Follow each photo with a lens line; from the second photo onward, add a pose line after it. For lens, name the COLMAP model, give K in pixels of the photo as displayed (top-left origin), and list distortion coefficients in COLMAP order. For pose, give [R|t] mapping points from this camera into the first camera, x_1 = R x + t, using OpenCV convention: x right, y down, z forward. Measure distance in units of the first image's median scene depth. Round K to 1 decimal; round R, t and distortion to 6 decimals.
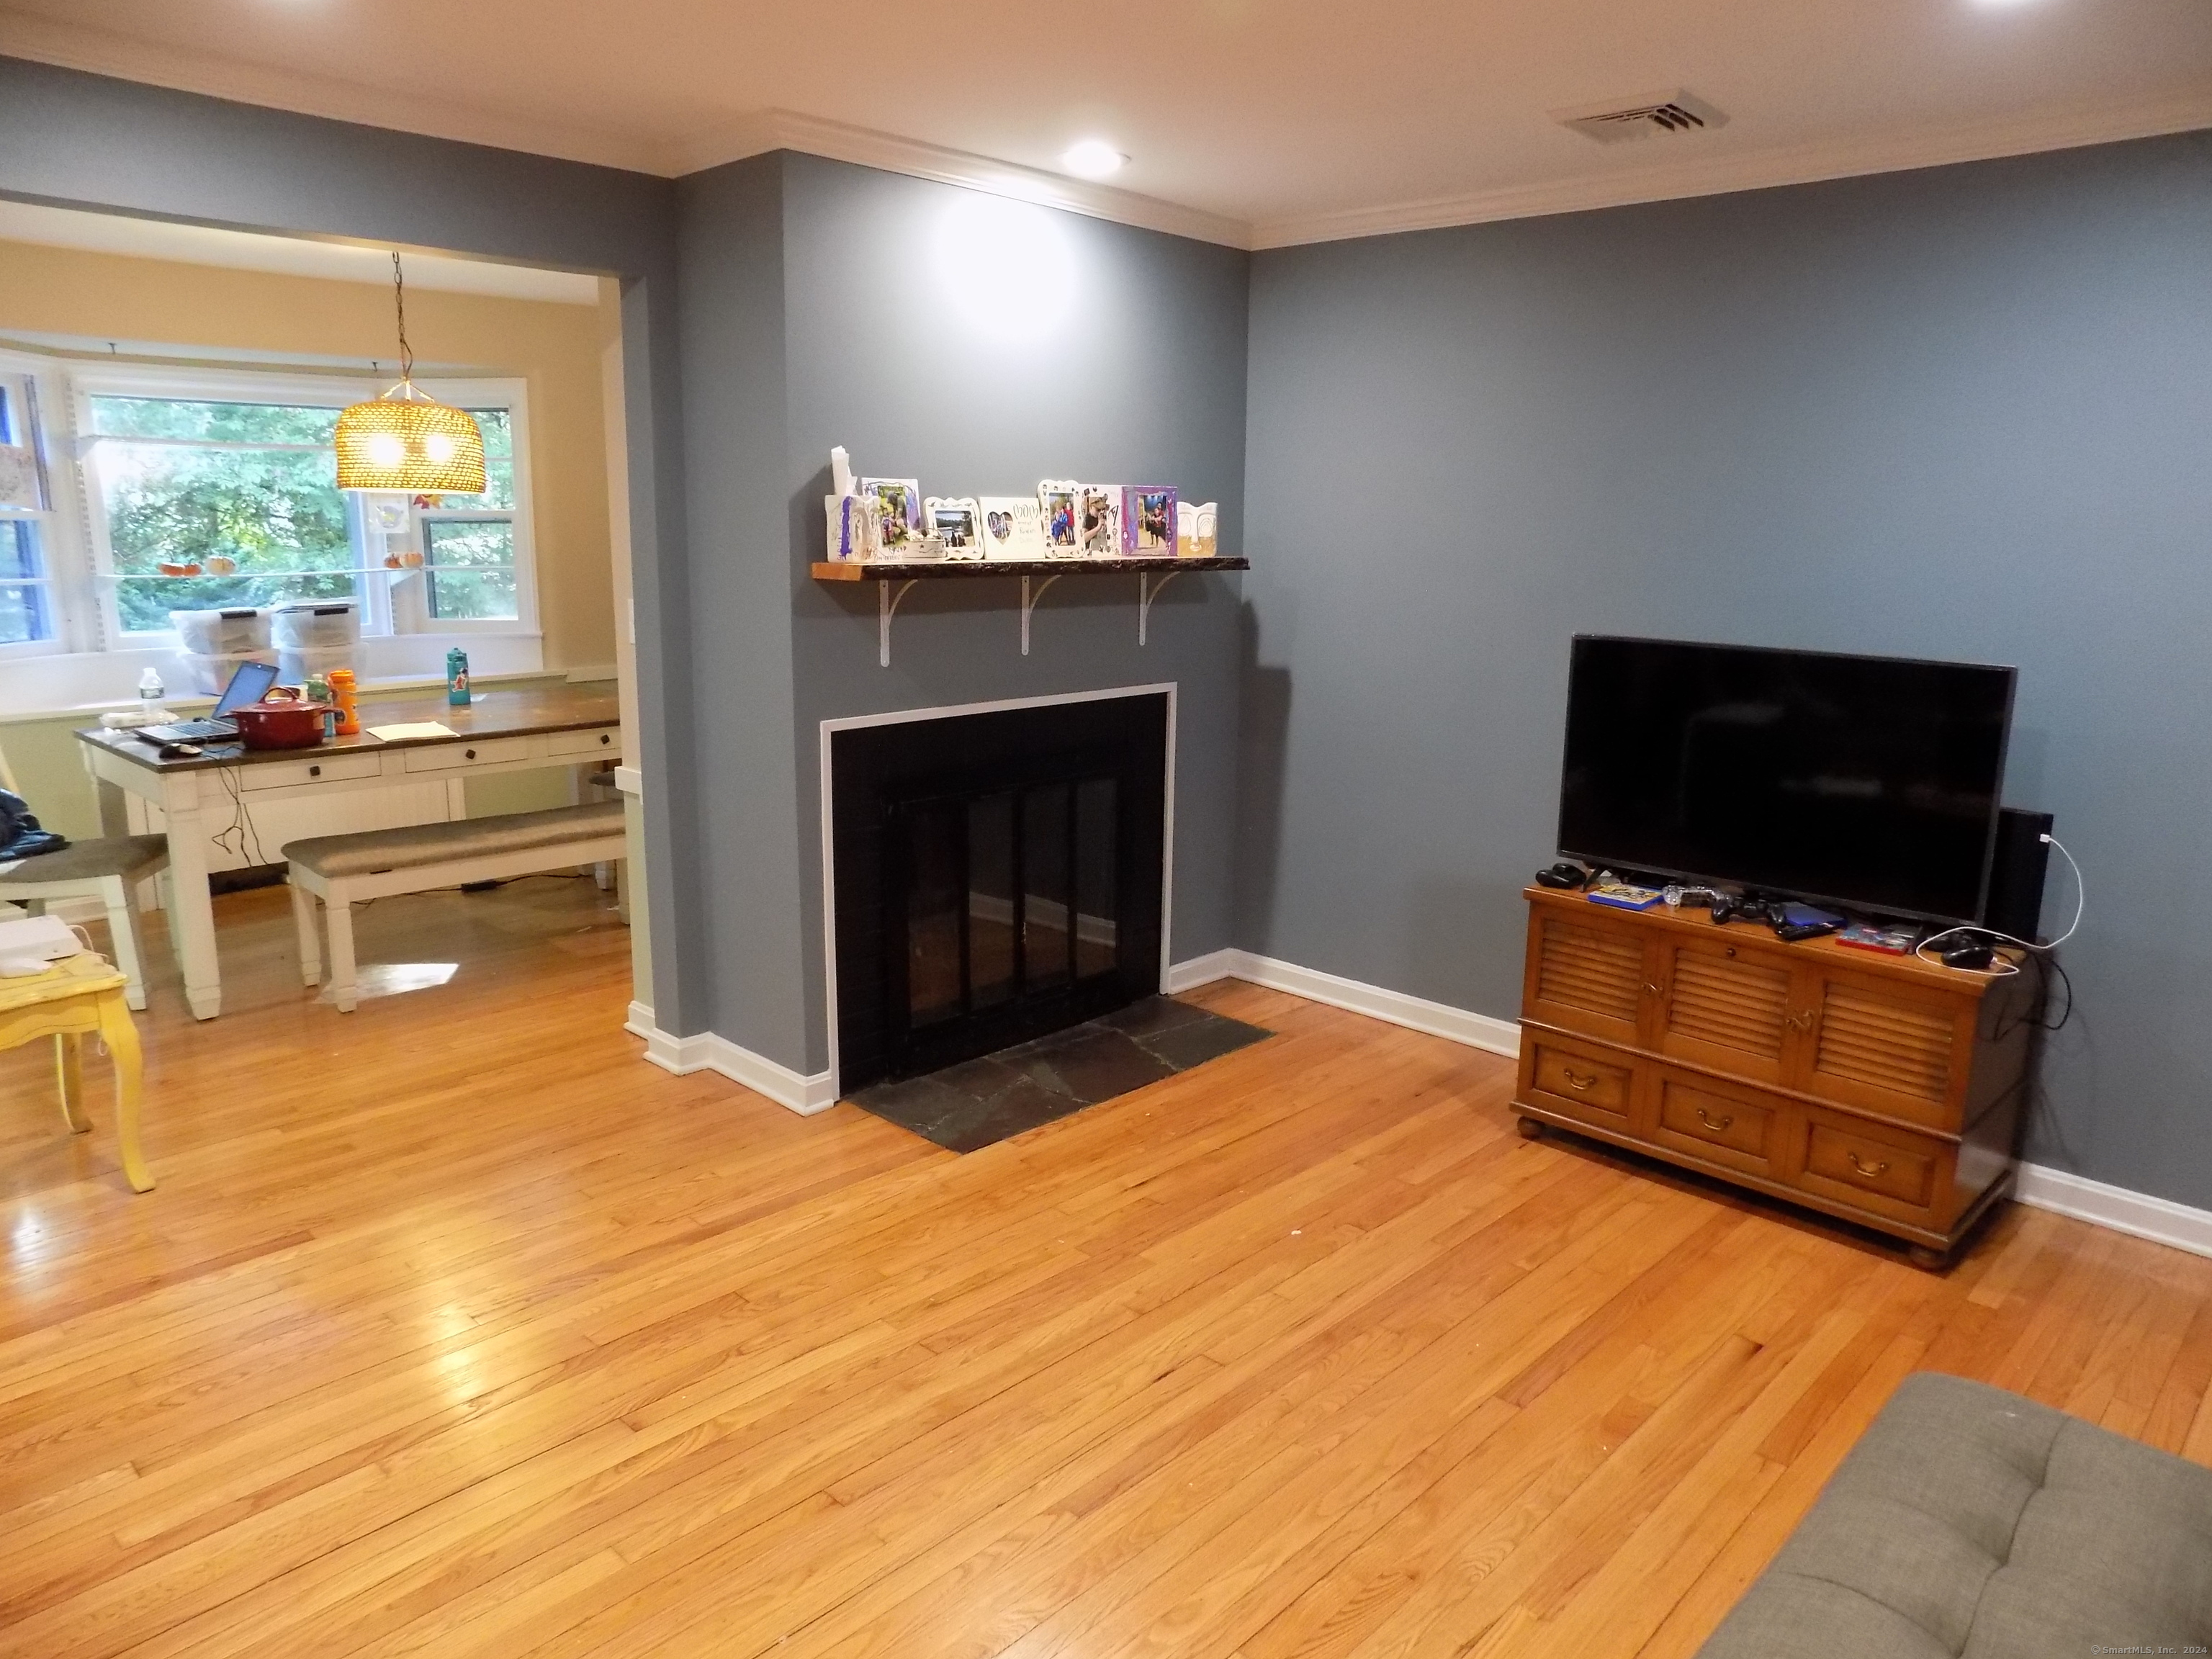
lens RADIAL K [[1505.5, 0, 1138.9], [0, 1505.5, 809.9], [0, 0, 1]] dist [-0.058083, 0.063718]
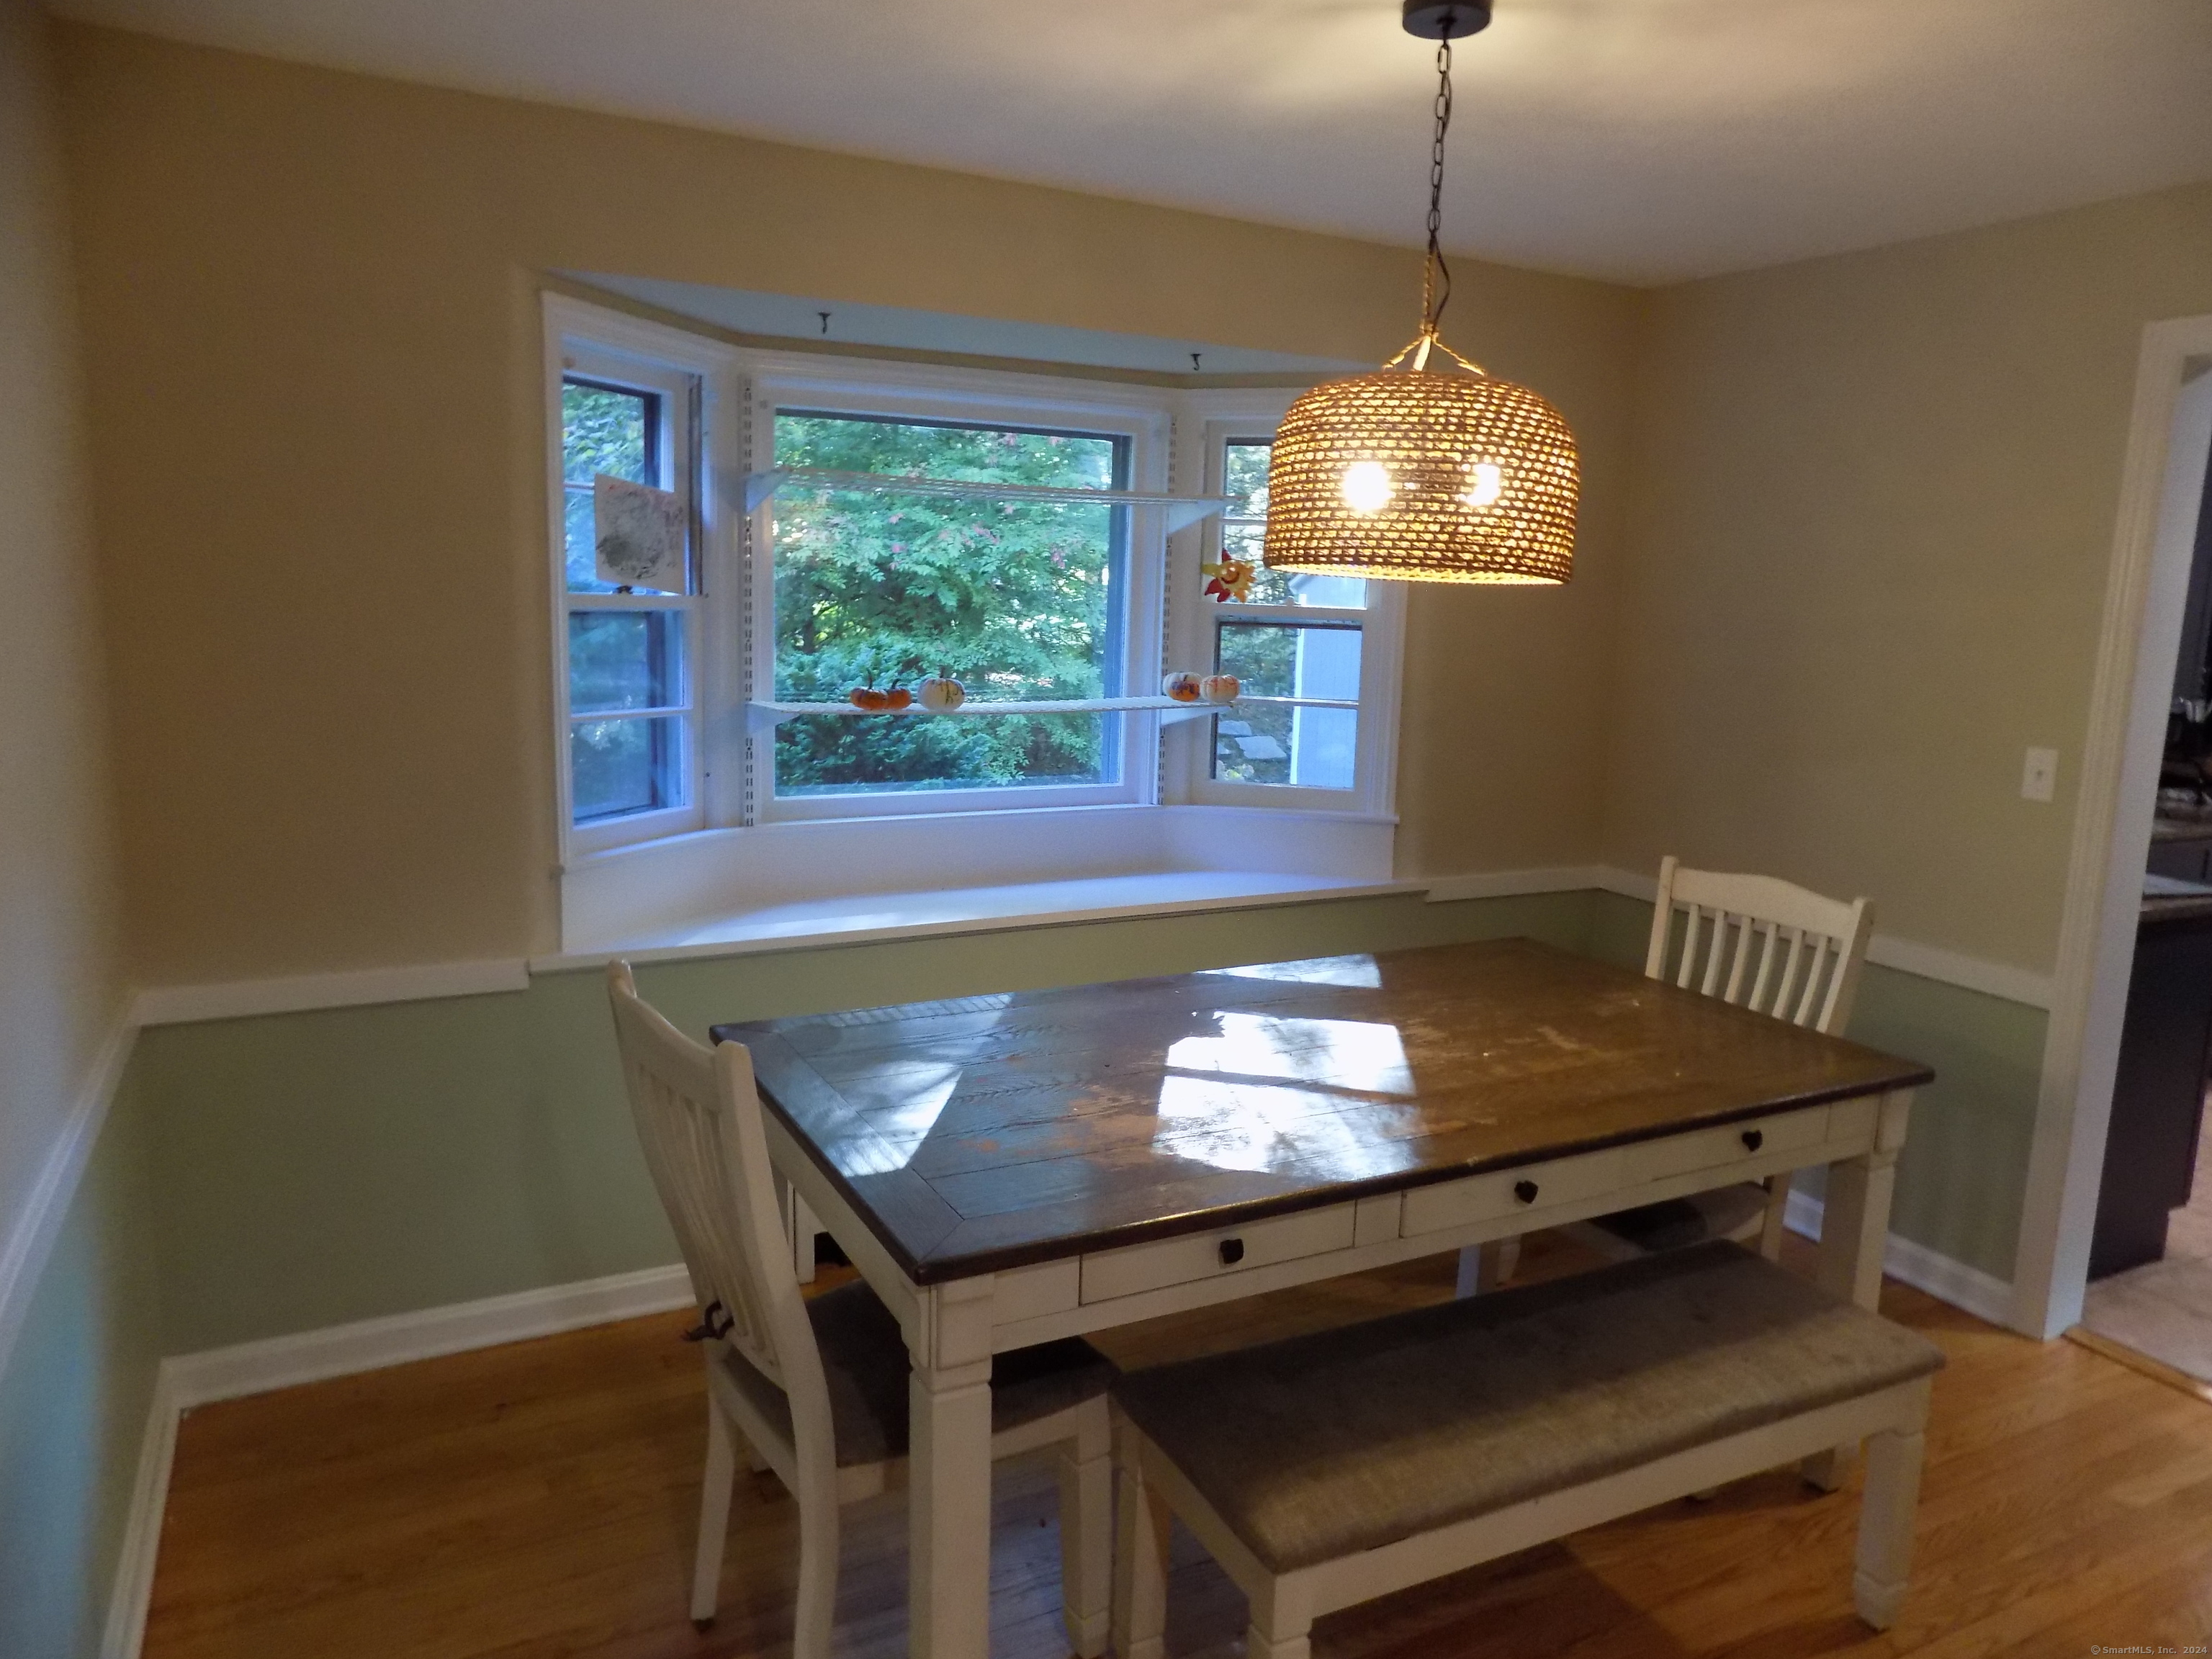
lens RADIAL K [[1505.5, 0, 1138.9], [0, 1505.5, 809.9], [0, 0, 1]] dist [-0.058083, 0.063718]
pose [[0.951561, 0.064682, -0.300579, -0.368089], [-0.082438, 0.995499, -0.046755, -0.099249], [0.296201, 0.069269, 0.952610, 0.471524]]
